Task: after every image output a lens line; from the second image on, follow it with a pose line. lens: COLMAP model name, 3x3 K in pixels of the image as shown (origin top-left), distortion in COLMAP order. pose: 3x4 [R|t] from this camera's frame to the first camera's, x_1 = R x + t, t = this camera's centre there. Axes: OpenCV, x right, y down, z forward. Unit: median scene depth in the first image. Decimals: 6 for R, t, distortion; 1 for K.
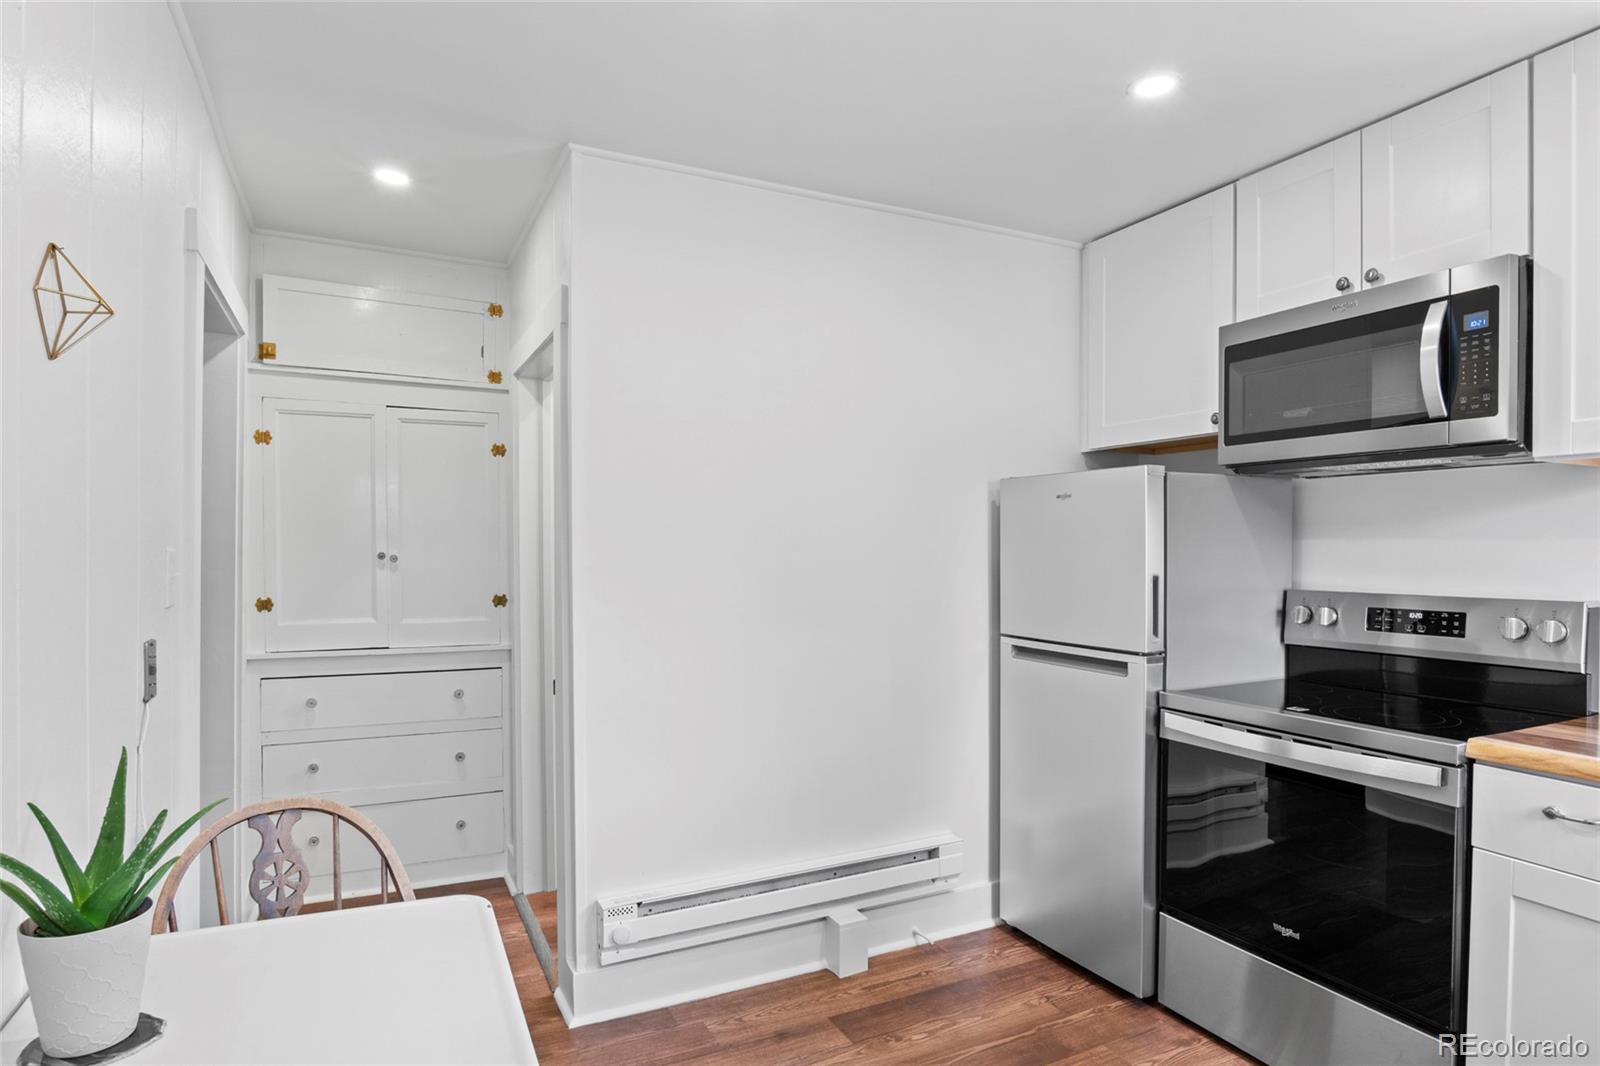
lens RADIAL K [[901.5, 0, 795.2], [0, 901.5, 505.8], [0, 0, 1]] dist [-0.024405, 0.001518]
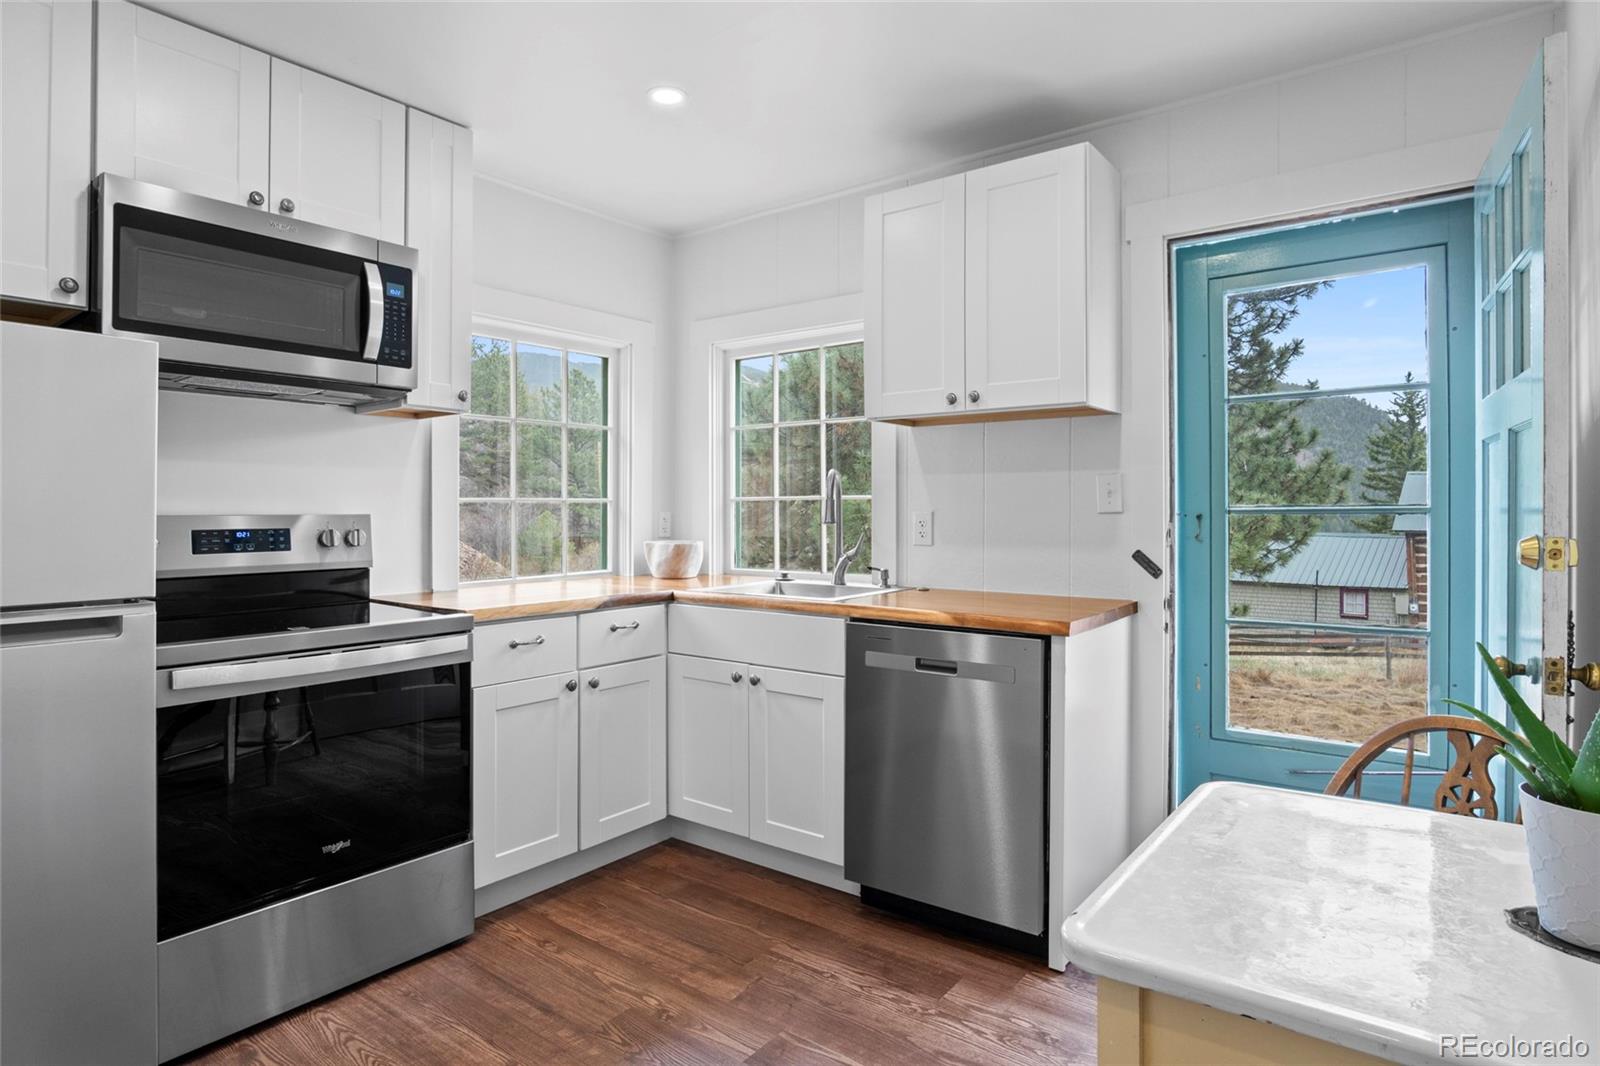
lens RADIAL K [[901.5, 0, 795.2], [0, 901.5, 505.8], [0, 0, 1]] dist [-0.024405, 0.001518]
pose [[-0.498610, 0.012704, 0.866733, -0.531253], [-0.024655, 0.999280, -0.028831, 0.104060], [-0.866475, -0.035745, -0.497938, 0.966972]]
